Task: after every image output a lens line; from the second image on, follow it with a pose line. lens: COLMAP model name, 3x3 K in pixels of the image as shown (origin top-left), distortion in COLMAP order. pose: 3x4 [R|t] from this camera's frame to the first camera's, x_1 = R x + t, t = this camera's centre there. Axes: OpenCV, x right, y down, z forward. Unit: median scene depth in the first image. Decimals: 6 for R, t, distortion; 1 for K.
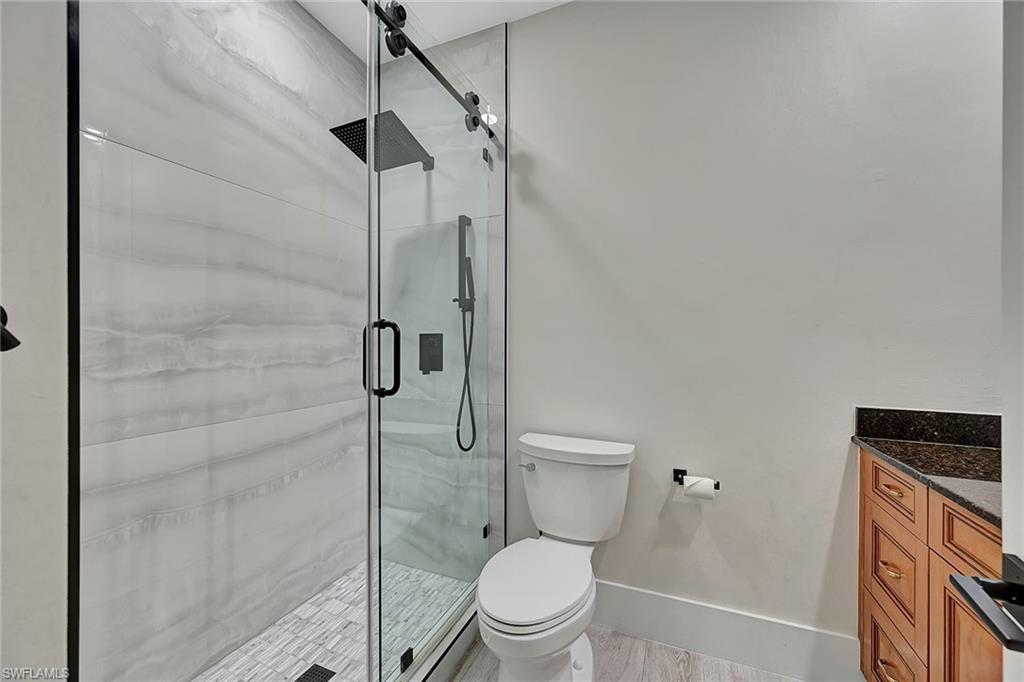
lens RADIAL K [[406.3, 0, 519.3], [0, 406.3, 344.6], [0, 0, 1]] dist [0.000638, 0.000045]
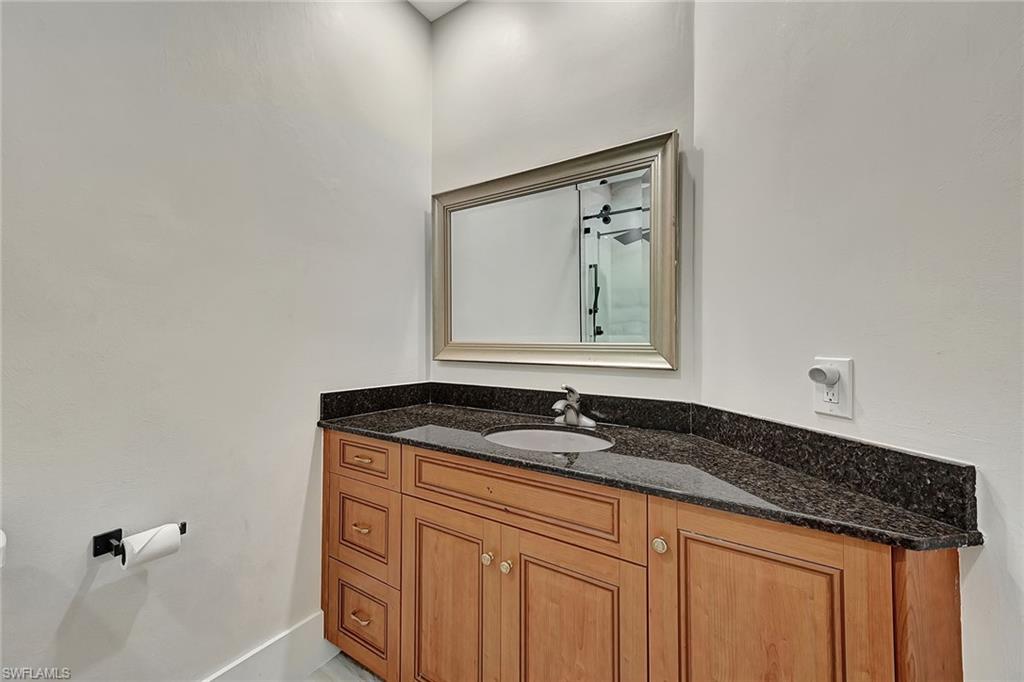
lens RADIAL K [[389.0, 0, 512.0], [0, 389.0, 341.0], [0, 0, 1]] dist [0.000673, 0.000166]
pose [[0.180490, 0.004912, 0.983565, -0.092601], [0.005063, 0.999970, -0.005923, 0.025732], [-0.983564, 0.006049, 0.180460, 0.337974]]
